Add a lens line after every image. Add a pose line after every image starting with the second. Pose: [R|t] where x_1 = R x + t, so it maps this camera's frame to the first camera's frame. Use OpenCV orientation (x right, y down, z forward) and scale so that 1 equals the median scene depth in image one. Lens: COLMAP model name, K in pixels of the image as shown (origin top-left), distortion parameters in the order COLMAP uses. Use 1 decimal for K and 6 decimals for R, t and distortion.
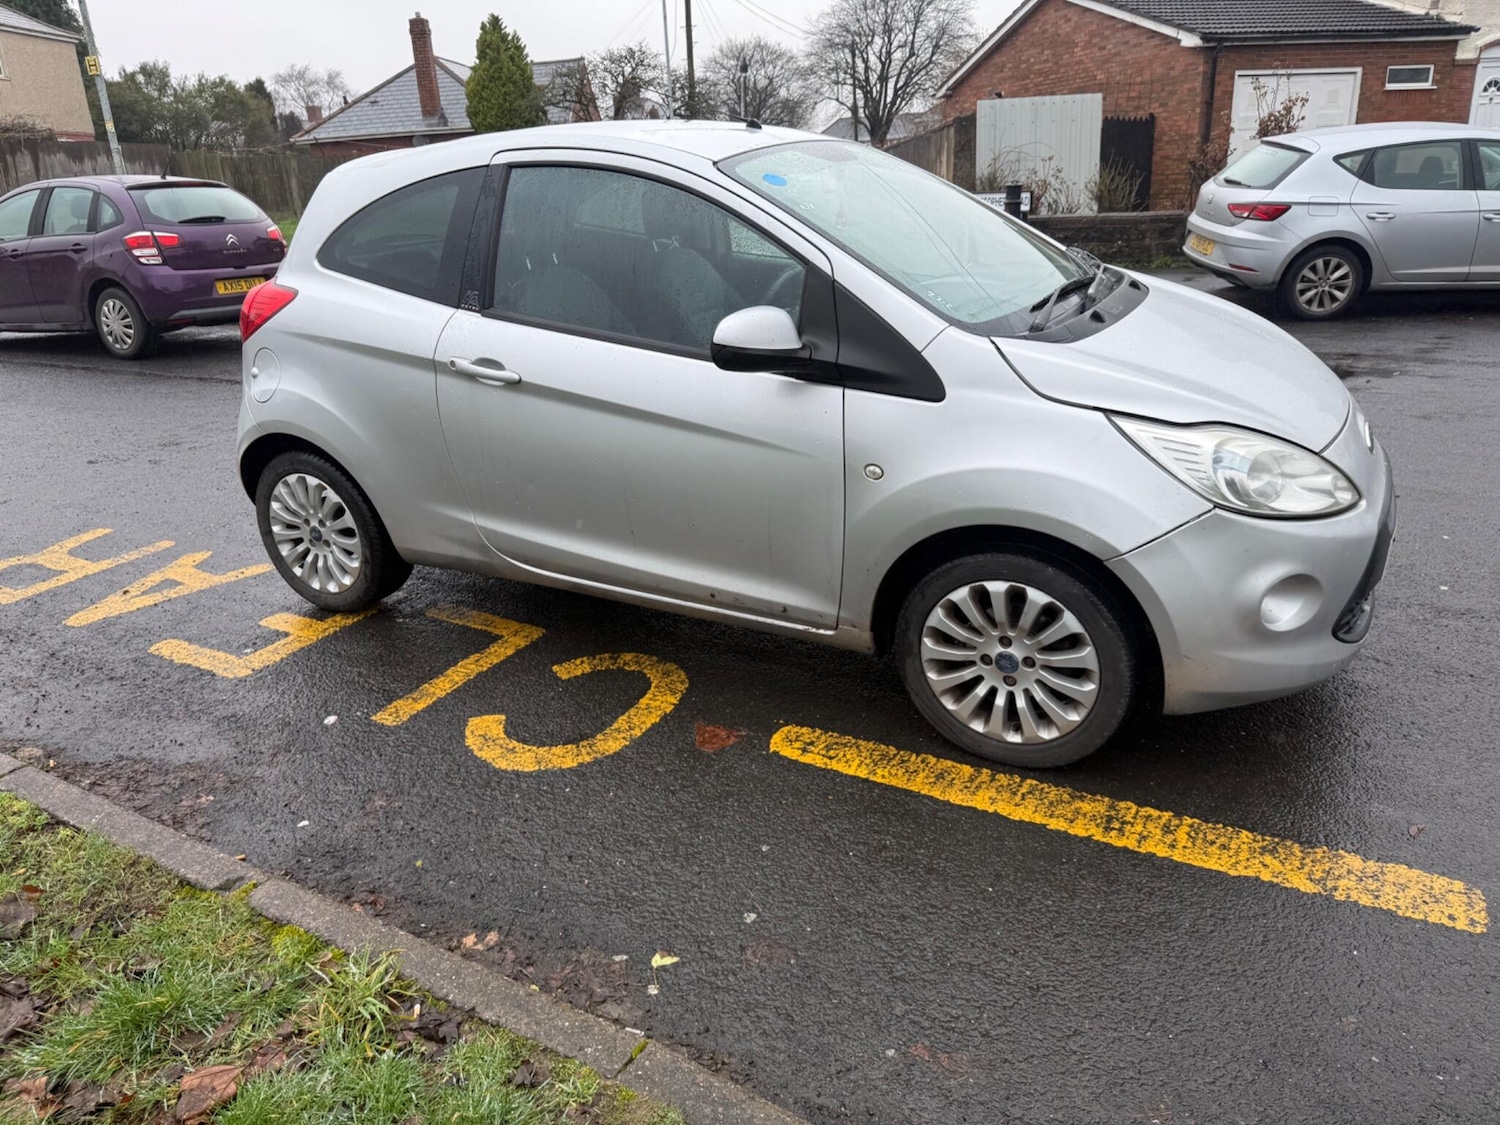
lens RADIAL K [[1063.1, 0, 750.3], [0, 1063.1, 546.8], [0, 0, 1]] dist [0.007523, -0.014055]
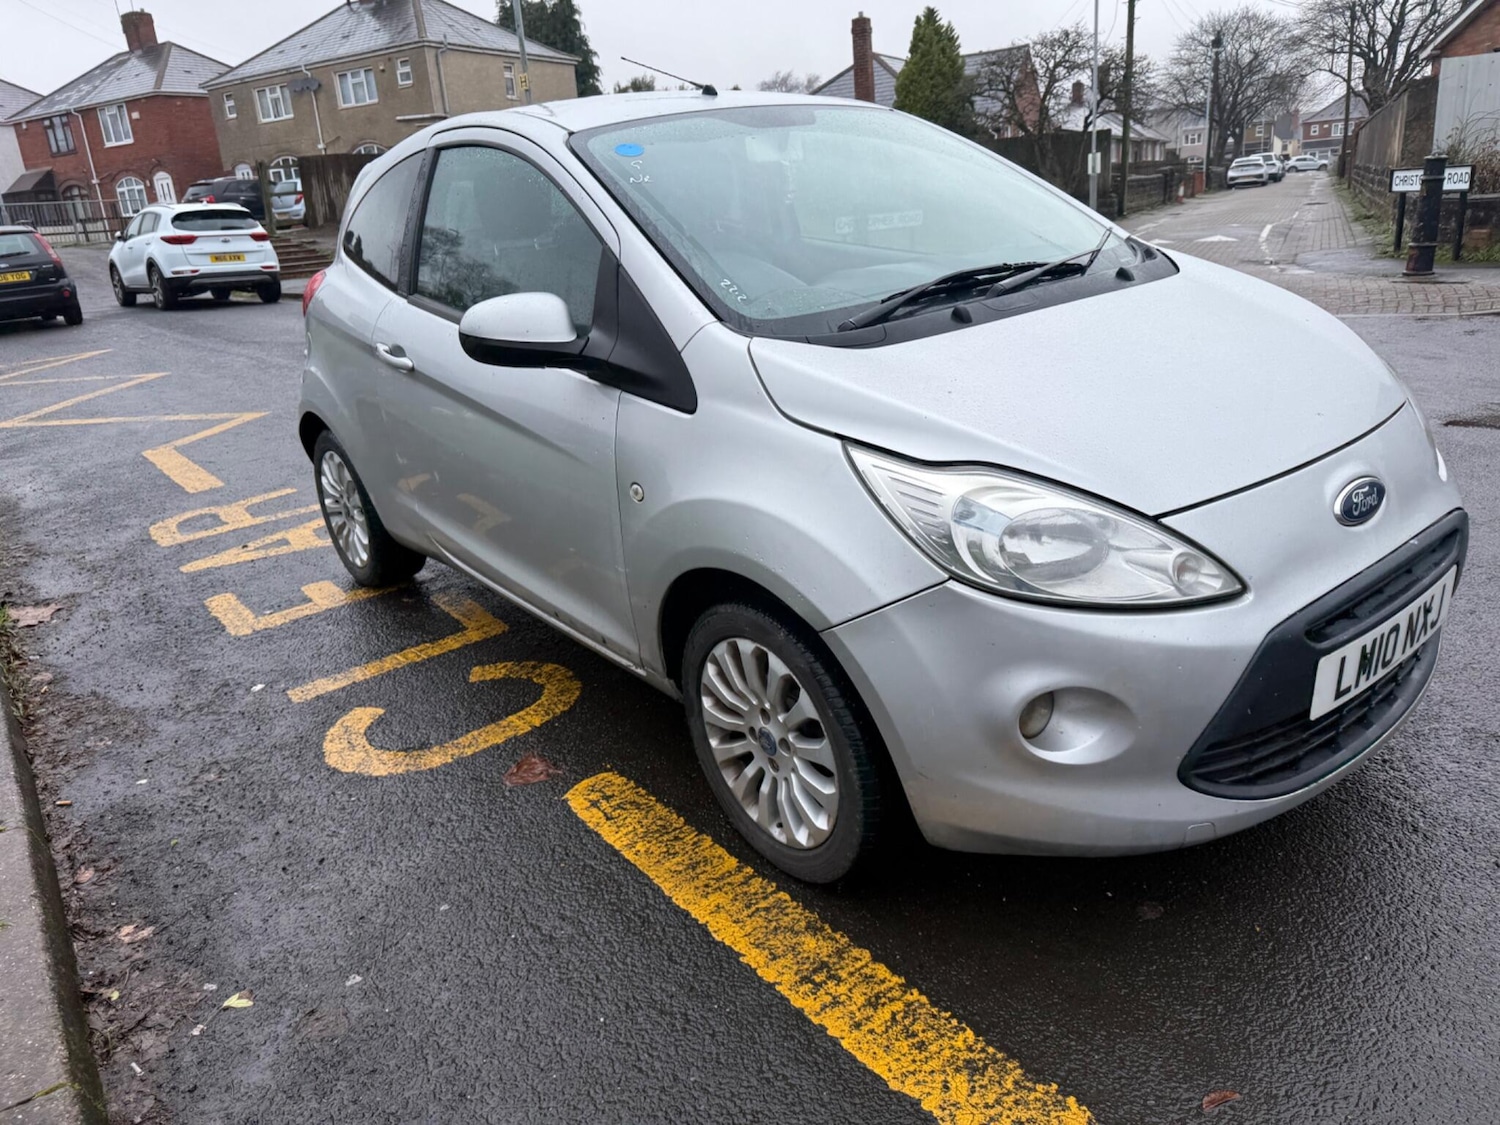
lens RADIAL K [[1072.2, 0, 770.5], [0, 1072.2, 541.0], [0, 0, 1]] dist [0.003997, -0.008285]
pose [[0.922949, 0.096499, -0.372631, 0.150017], [-0.097146, 0.995123, 0.017089, -0.015825], [0.372462, 0.020427, 0.927822, 0.070492]]
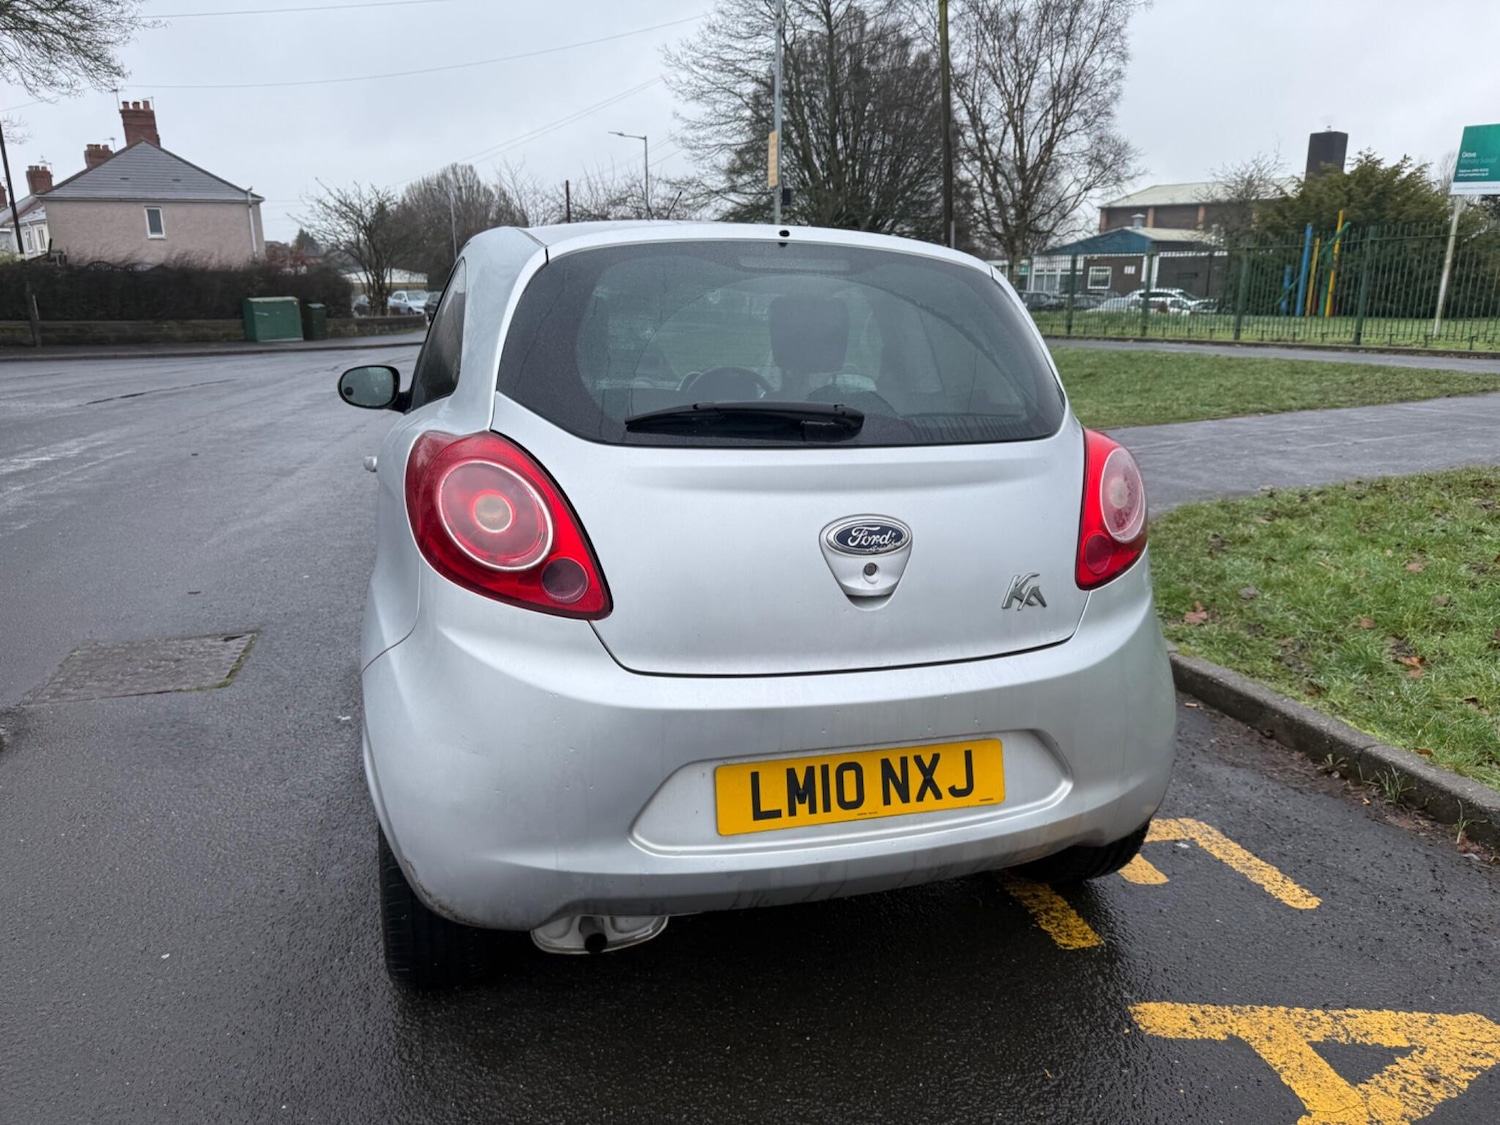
lens RADIAL K [[1063.1, 0, 750.3], [0, 1063.1, 546.8], [0, 0, 1]] dist [0.007523, -0.014055]
pose [[-0.699075, -0.123597, 0.704285, -0.298324], [0.267592, 0.868157, 0.417968, -0.198355], [-0.663090, 0.480652, -0.573834, 0.599765]]
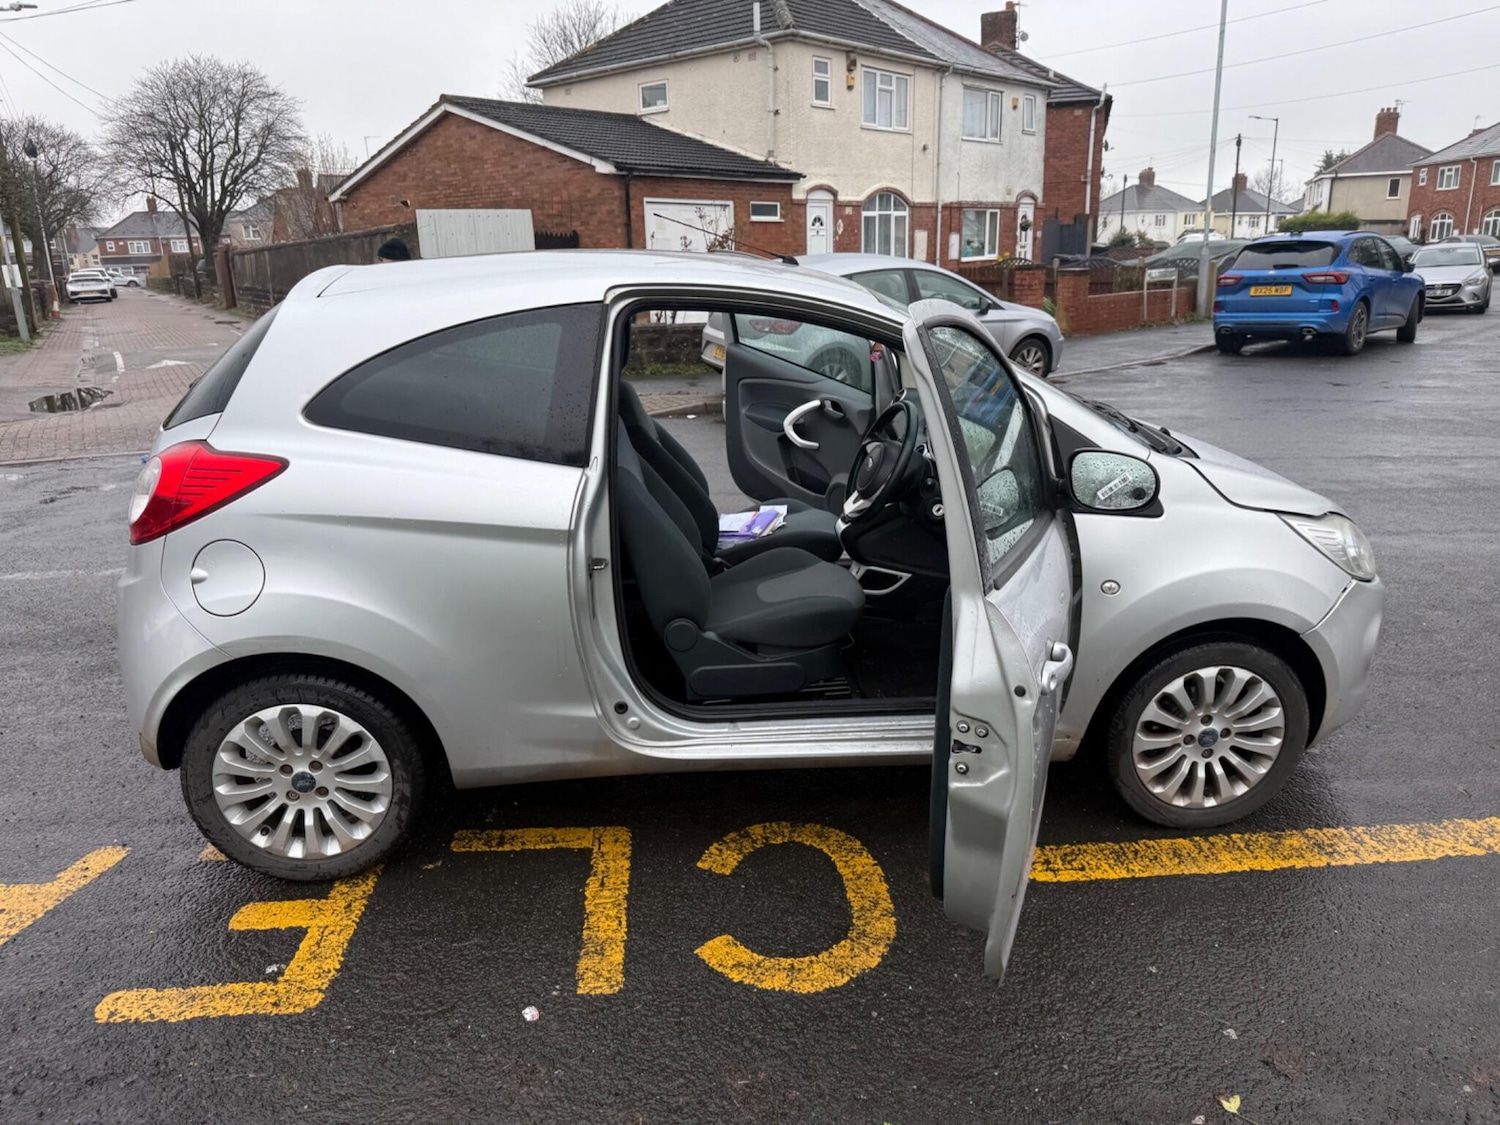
lens RADIAL K [[1057.9, 0, 756.2], [0, 1057.9, 558.0], [0, 0, 1]] dist [0.016747, -0.027311]
pose [[0.824847, -0.125018, 0.551361, -0.214154], [0.167905, 0.985412, -0.027752, -0.036676], [-0.539848, 0.115467, 0.833805, 0.082562]]
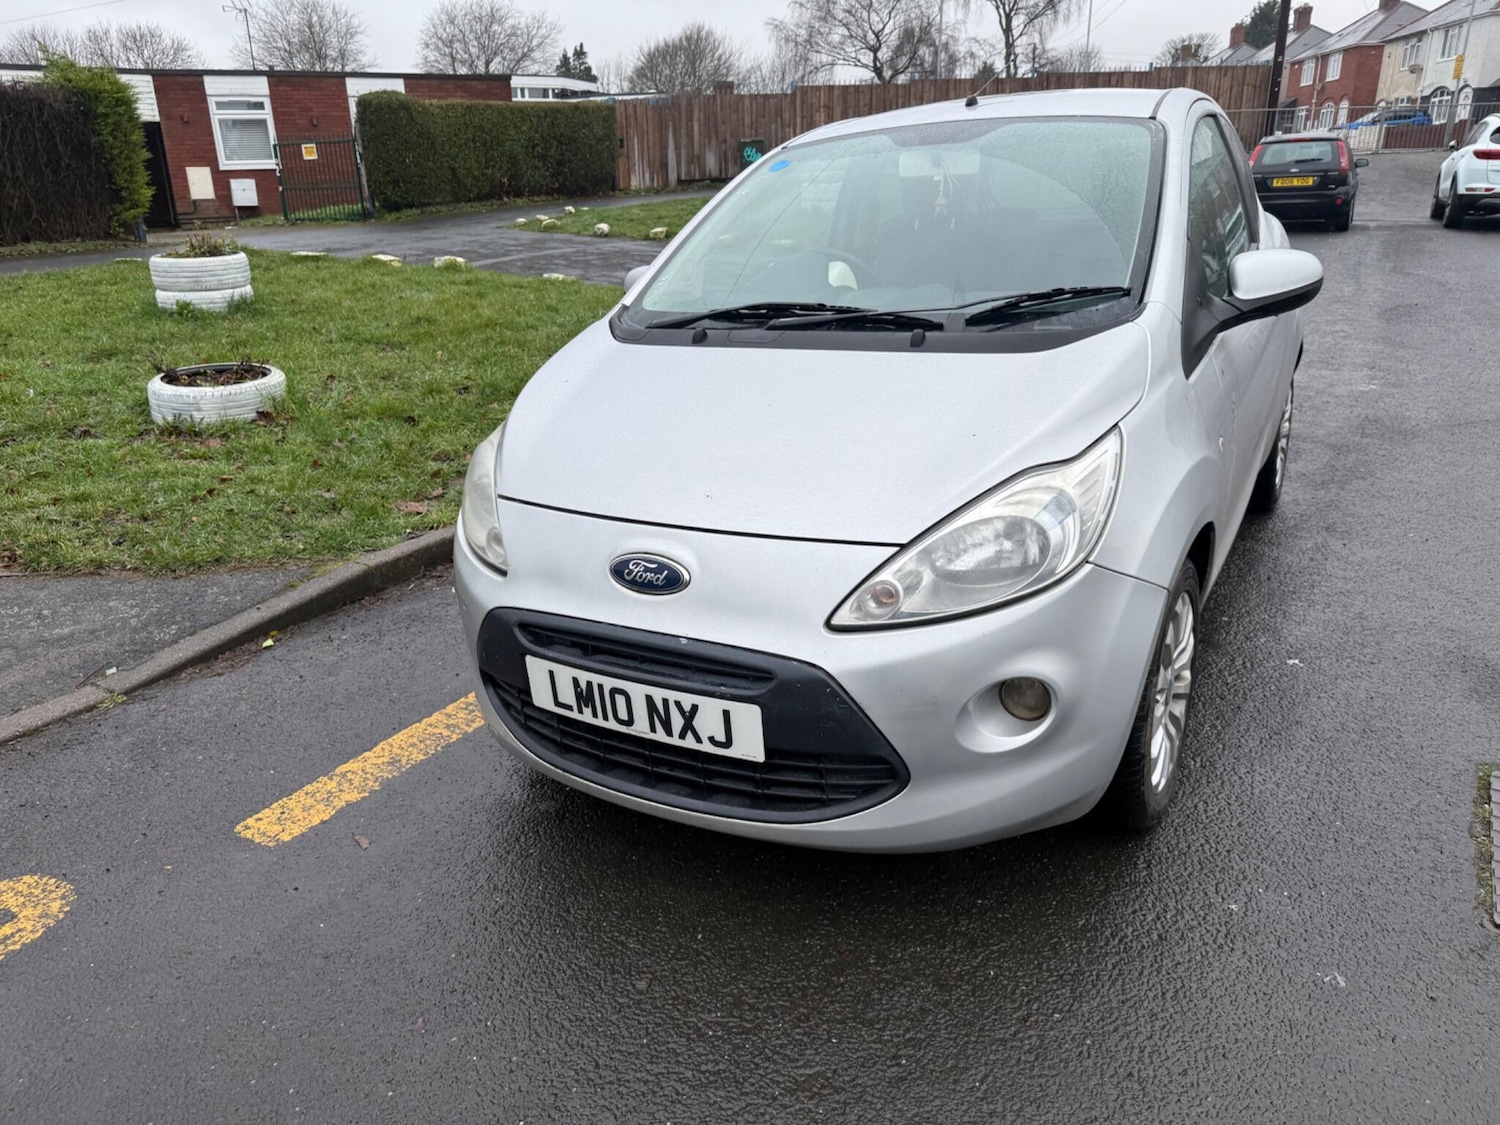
lens RADIAL K [[1104.0, 0, 773.8], [0, 1104.0, 564.2], [0, 0, 1]] dist [-0.003265, -0.003790]
pose [[-0.035082, 0.383911, -0.922703, 0.383379], [-0.305179, 0.875056, 0.375690, -0.126009], [0.951649, 0.294770, 0.086463, 0.310210]]
